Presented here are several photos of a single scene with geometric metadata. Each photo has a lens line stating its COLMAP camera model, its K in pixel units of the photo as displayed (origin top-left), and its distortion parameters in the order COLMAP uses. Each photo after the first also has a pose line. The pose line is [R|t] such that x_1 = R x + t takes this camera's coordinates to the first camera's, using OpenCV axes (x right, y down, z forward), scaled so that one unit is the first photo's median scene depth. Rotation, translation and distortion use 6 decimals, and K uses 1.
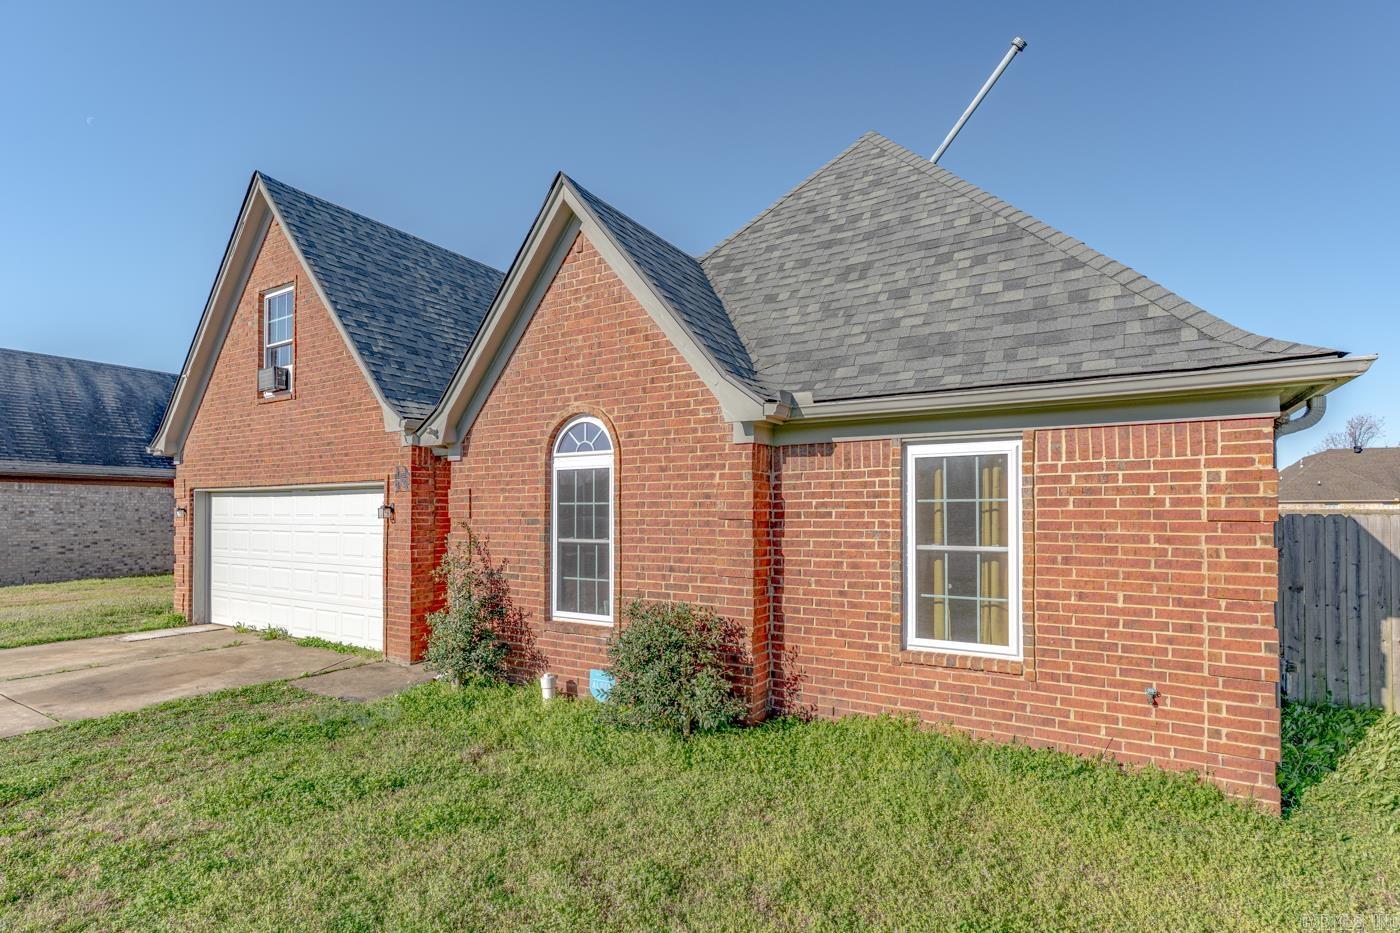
lens RADIAL K [[672.2, 0, 723.2], [0, 672.2, 505.6], [0, 0, 1]] dist [-0.003485, 0.003538]
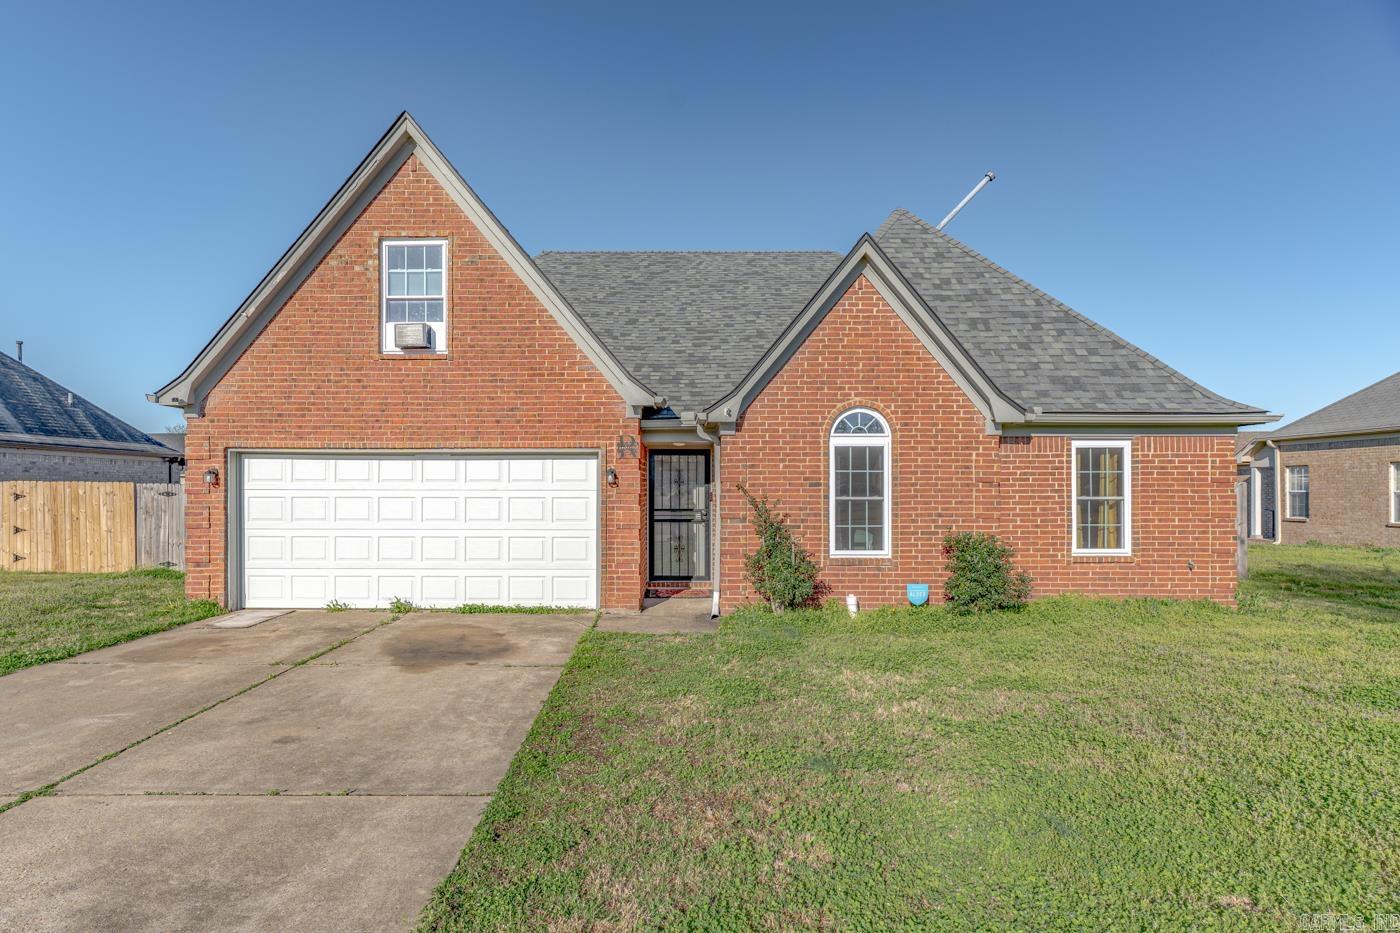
lens RADIAL K [[734.8, 0, 679.4], [0, 734.8, 486.0], [0, 0, 1]] dist [0.002694, -0.001898]
pose [[0.860611, 0.002892, 0.509254, -1.327108], [-0.006558, 0.999964, 0.005403, 0.022232], [-0.509220, -0.007989, 0.860599, -0.115551]]
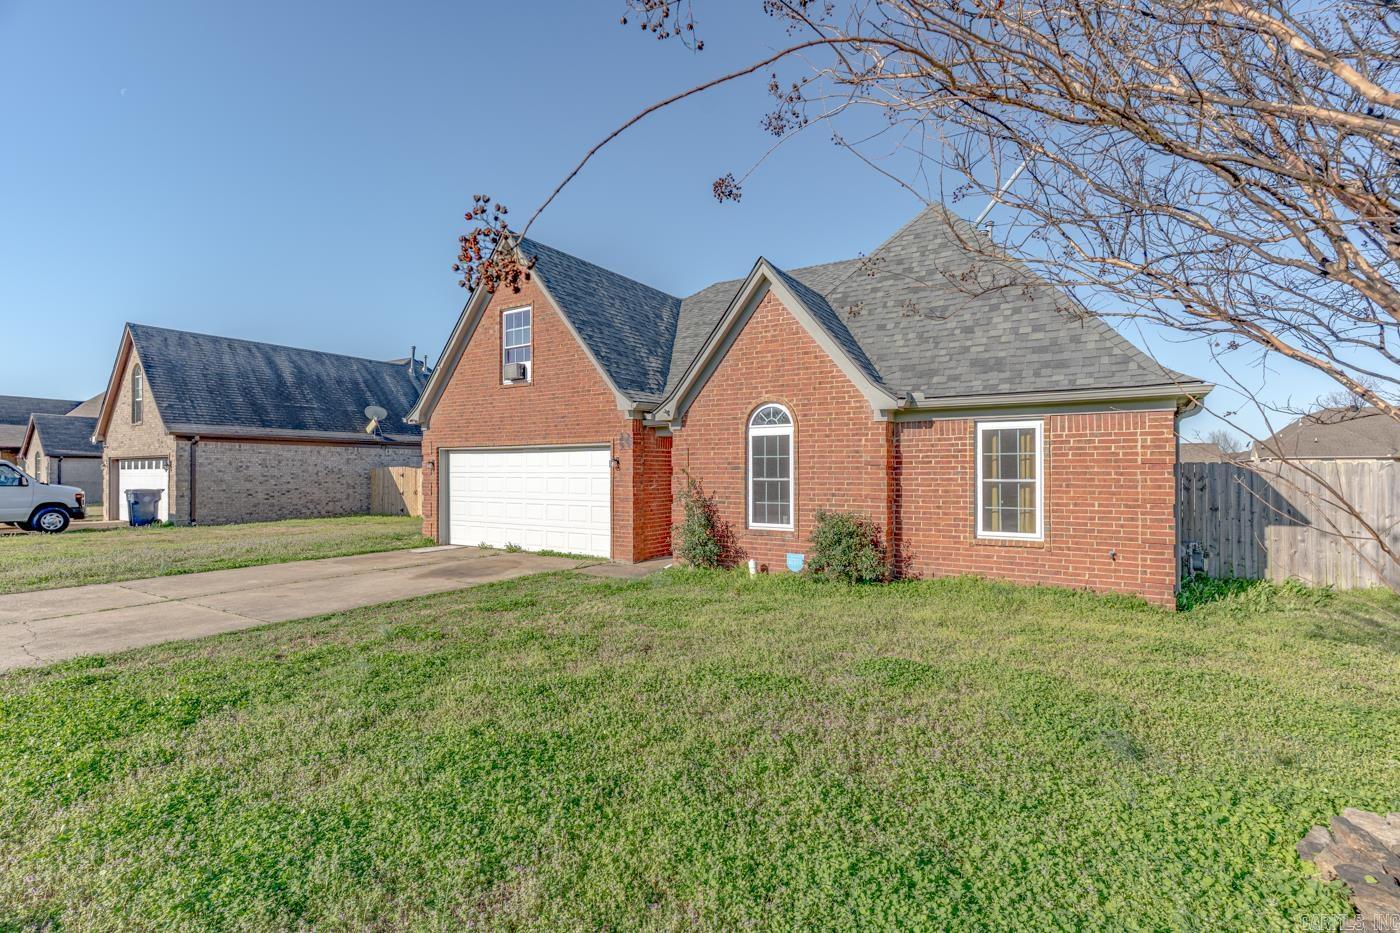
lens RADIAL K [[672.2, 0, 715.3], [0, 672.2, 466.6], [0, 0, 1]] dist [-0.003485, 0.003538]
pose [[0.999701, -0.000867, -0.024434, -0.310671], [0.000968, 0.999991, 0.004109, 0.014765], [0.024430, -0.004131, 0.999693, -0.653959]]
